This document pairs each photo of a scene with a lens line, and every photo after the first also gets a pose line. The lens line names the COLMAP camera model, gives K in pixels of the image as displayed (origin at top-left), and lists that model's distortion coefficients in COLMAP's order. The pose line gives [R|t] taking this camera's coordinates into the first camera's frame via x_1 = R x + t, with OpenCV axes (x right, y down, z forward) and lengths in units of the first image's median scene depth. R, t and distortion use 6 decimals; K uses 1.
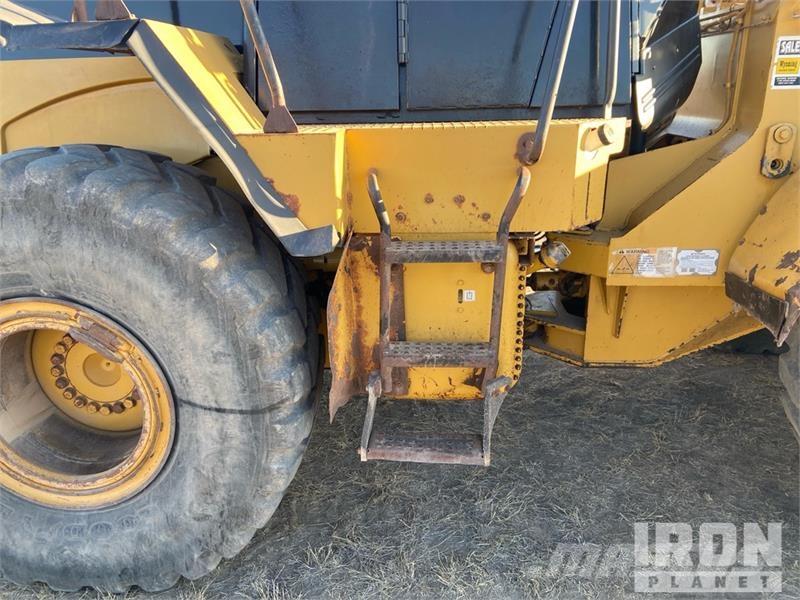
lens RADIAL K [[621.1, 0, 388.2], [0, 621.1, 298.5], [0, 0, 1]] dist [0.098049, -0.111814]
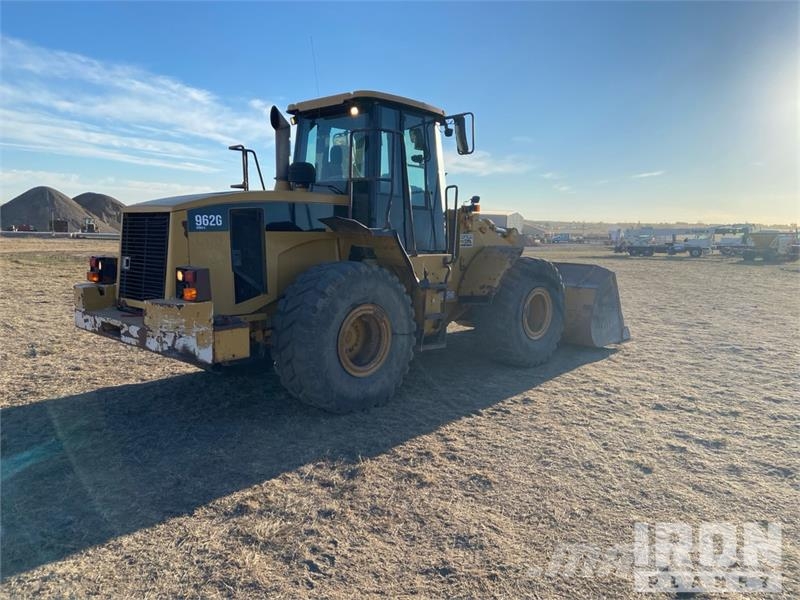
lens RADIAL K [[600.2, 0, 424.3], [0, 600.2, 300.3], [0, 0, 1]] dist [0.097491, -0.000185]
pose [[0.630967, -0.052812, 0.774010, -2.310857], [0.210757, 0.971829, -0.105497, 0.310844], [-0.746634, 0.229693, 0.624322, -1.000719]]
